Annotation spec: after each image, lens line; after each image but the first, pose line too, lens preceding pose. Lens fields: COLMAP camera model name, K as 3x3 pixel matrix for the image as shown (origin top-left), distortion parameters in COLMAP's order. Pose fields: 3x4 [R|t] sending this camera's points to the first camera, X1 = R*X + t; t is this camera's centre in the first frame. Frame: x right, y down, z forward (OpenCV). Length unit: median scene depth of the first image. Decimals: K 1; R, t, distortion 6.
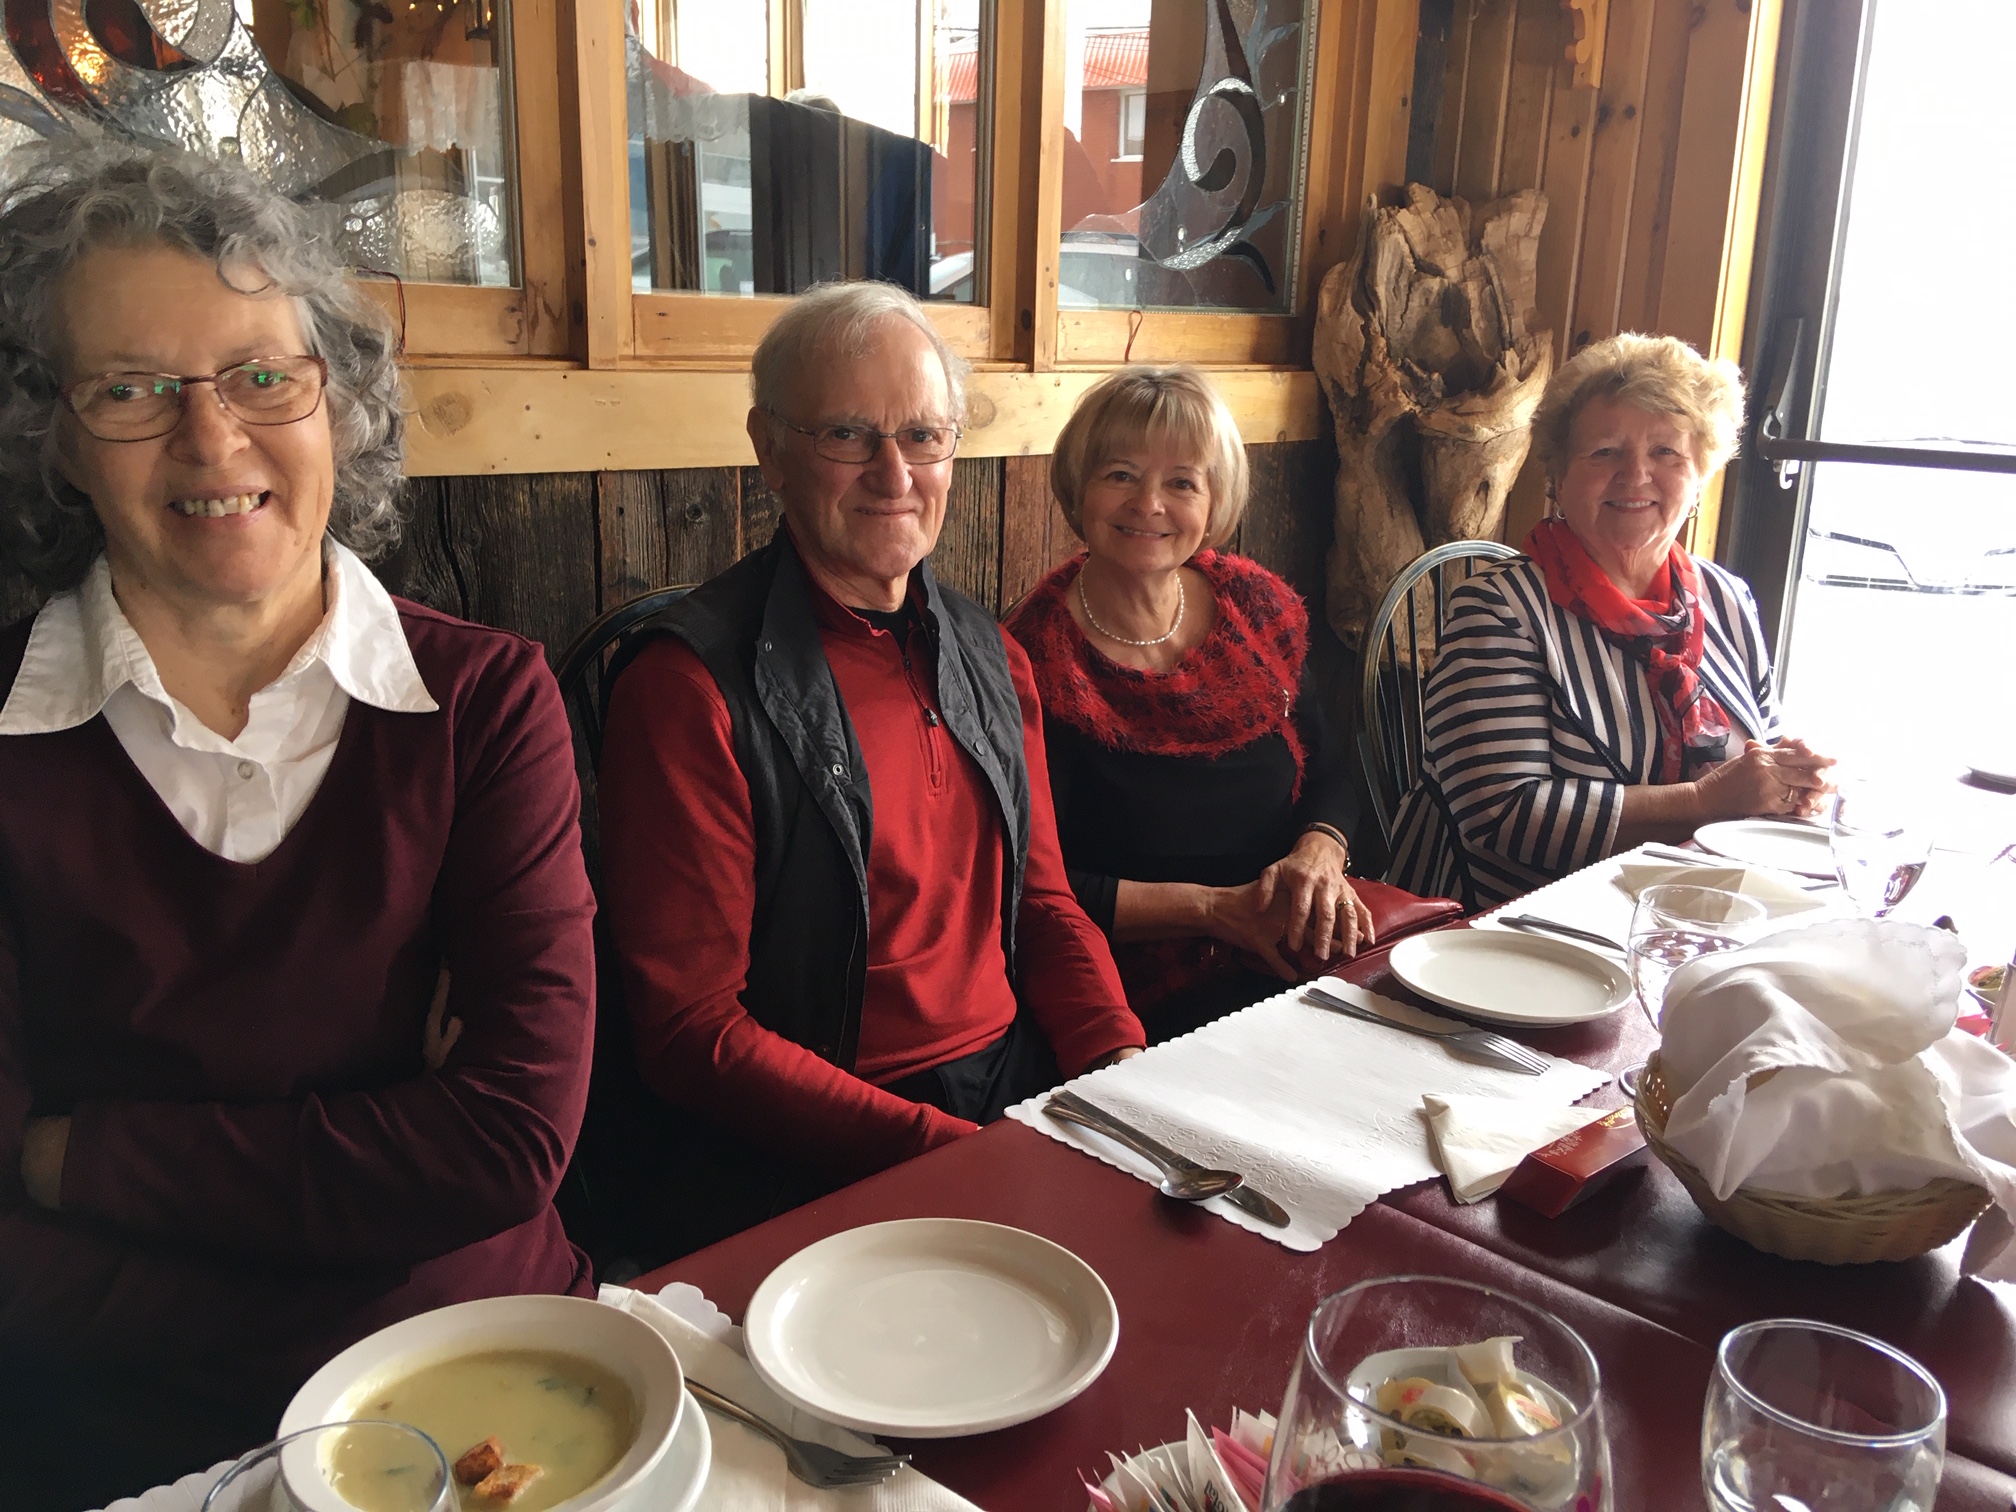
lens RADIAL K [[1687.0, 0, 1008.0], [0, 1687.0, 756.0], [0, 0, 1]] dist [0.125998, -0.197923]
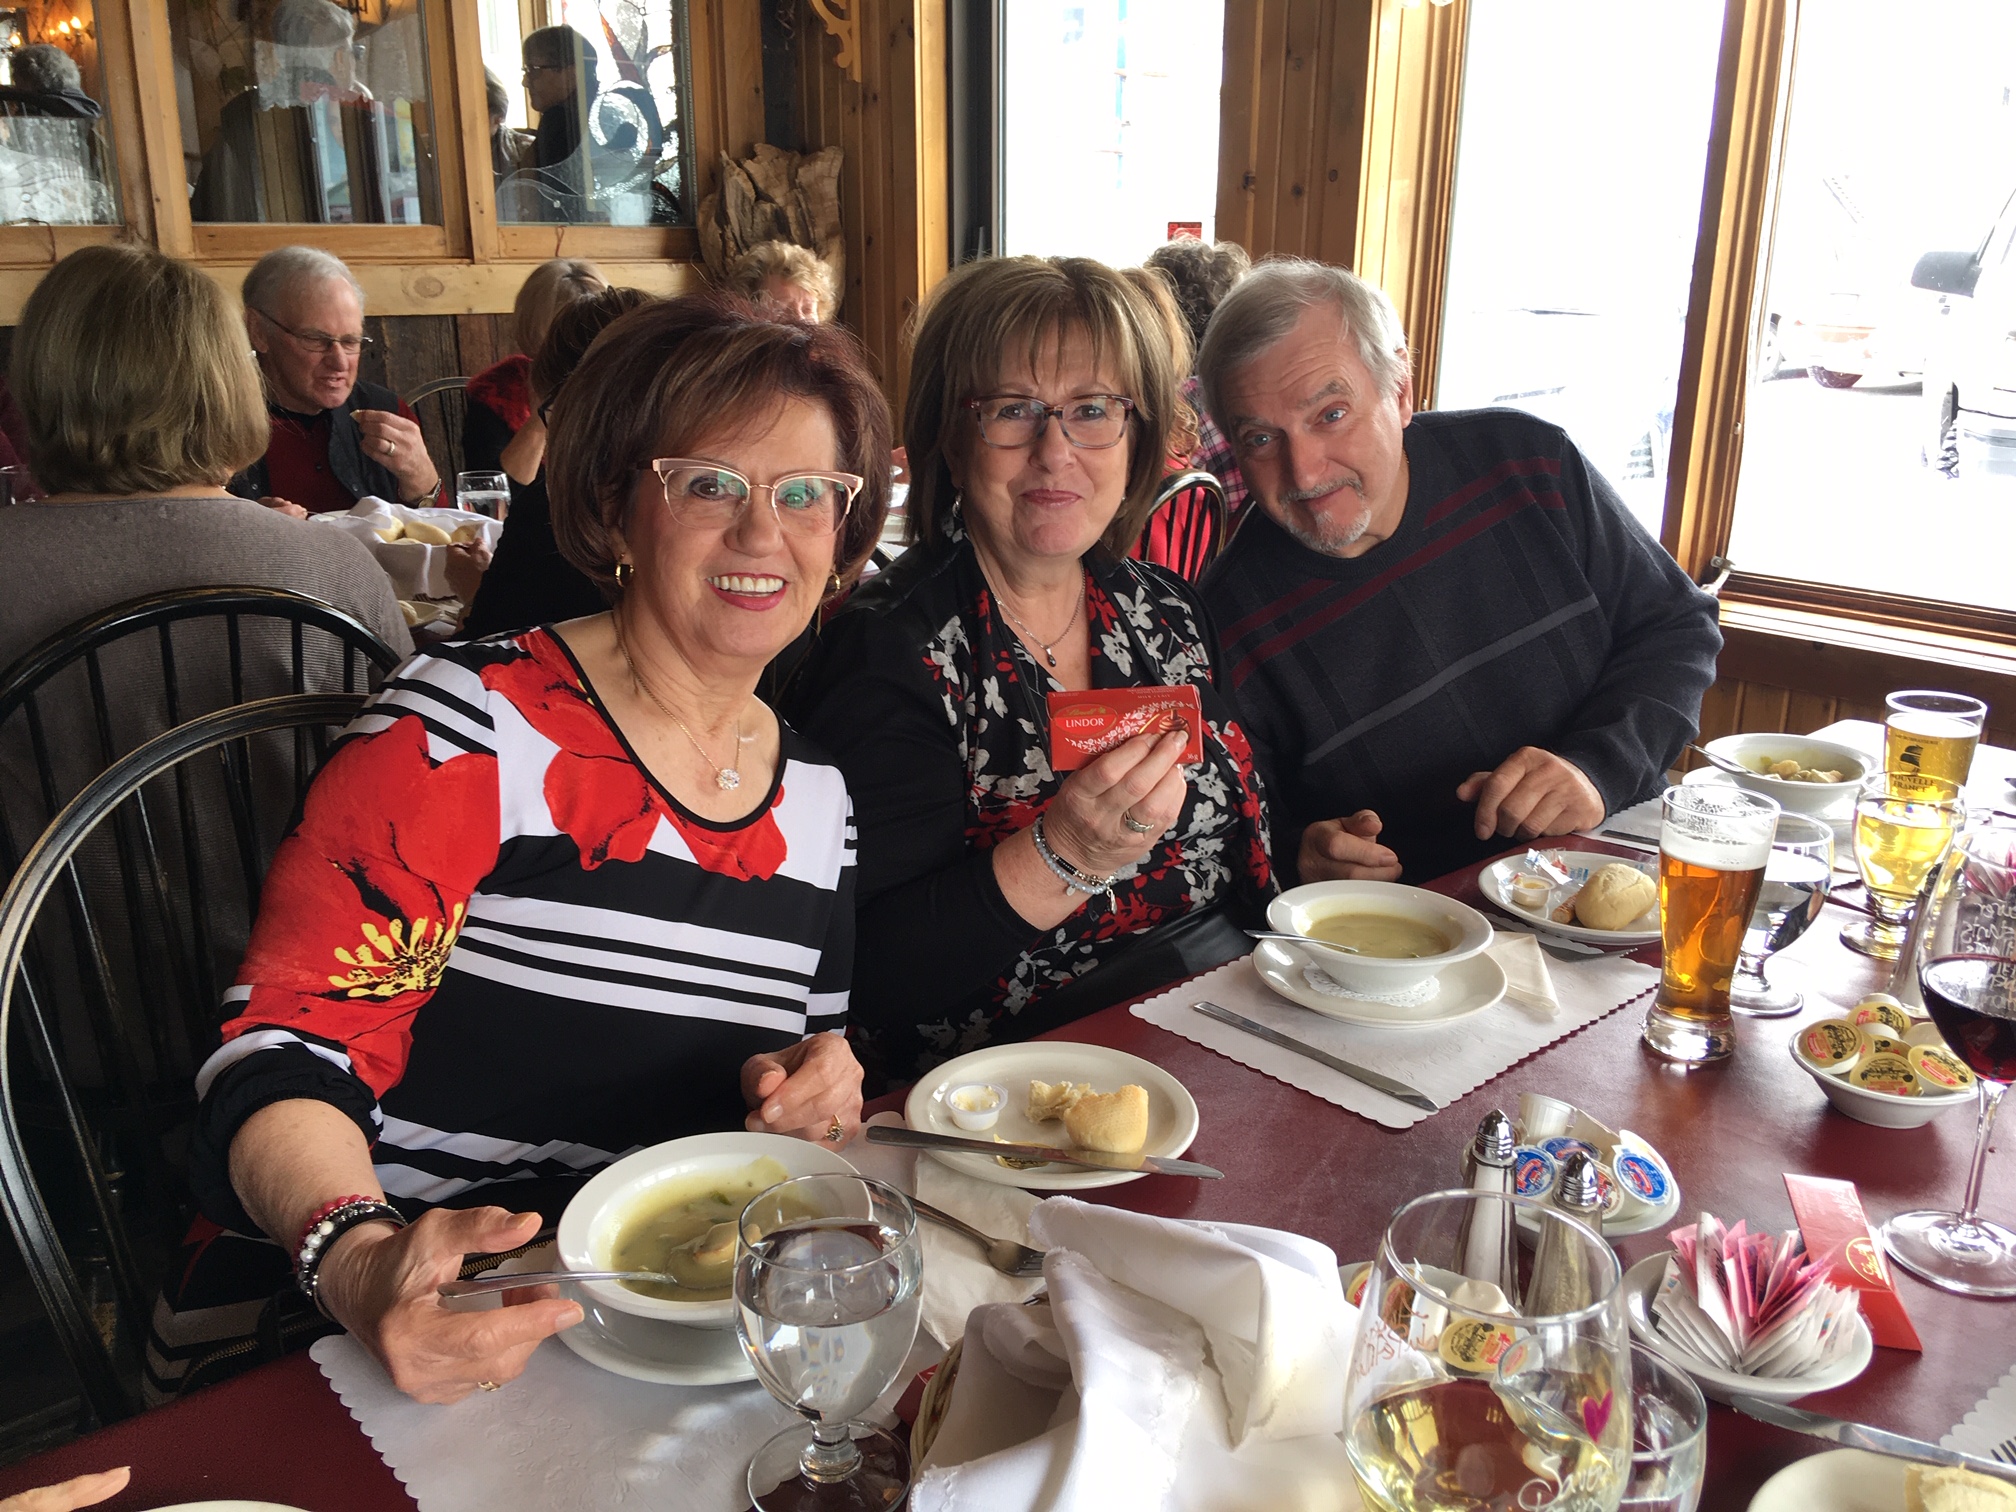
lens RADIAL K [[1687.0, 0, 1008.0], [0, 1687.0, 756.0], [0, 0, 1]] dist [0.125998, -0.197923]
pose [[0.998635, -0.003808, -0.052088, 0.558561], [0.006945, 0.998163, 0.060179, 0.145894], [0.051763, -0.060459, 0.996828, -0.628402]]
